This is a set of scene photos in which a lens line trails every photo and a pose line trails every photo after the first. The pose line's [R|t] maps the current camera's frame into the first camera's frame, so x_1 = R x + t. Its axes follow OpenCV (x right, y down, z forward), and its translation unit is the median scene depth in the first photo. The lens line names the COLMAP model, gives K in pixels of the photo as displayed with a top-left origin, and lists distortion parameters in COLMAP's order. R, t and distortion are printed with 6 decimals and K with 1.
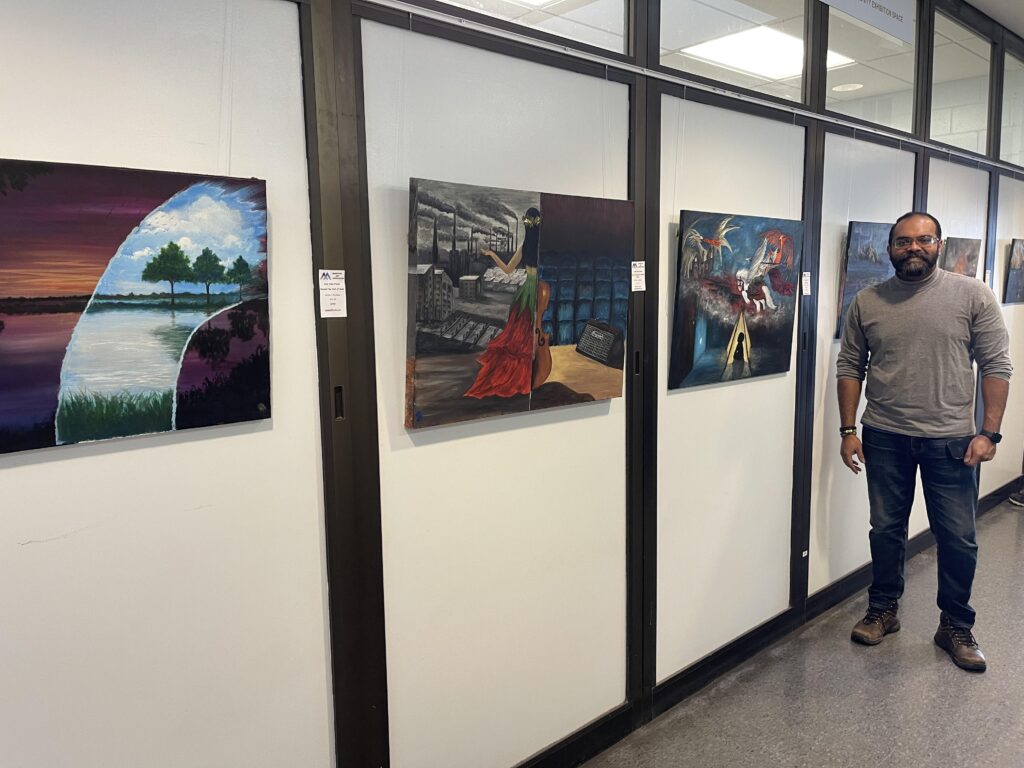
lens RADIAL K [[752.7, 0, 514.0], [0, 752.7, 386.5], [0, 0, 1]] dist [0.048308, -0.079584]
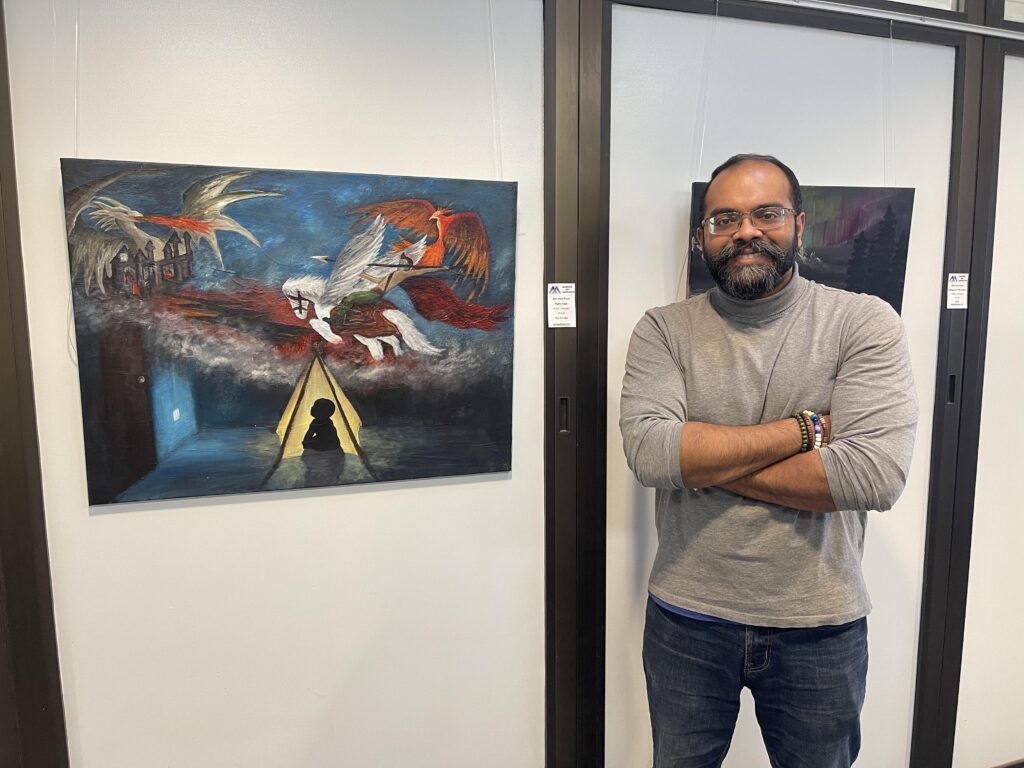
lens RADIAL K [[786.2, 0, 522.1], [0, 786.2, 410.9], [0, 0, 1]] dist [0.022854, -0.039920]
pose [[0.930583, 0.065976, -0.360087, 0.609451], [-0.059211, 0.997801, 0.029799, -0.085199], [0.361261, -0.006409, 0.932443, 0.530593]]
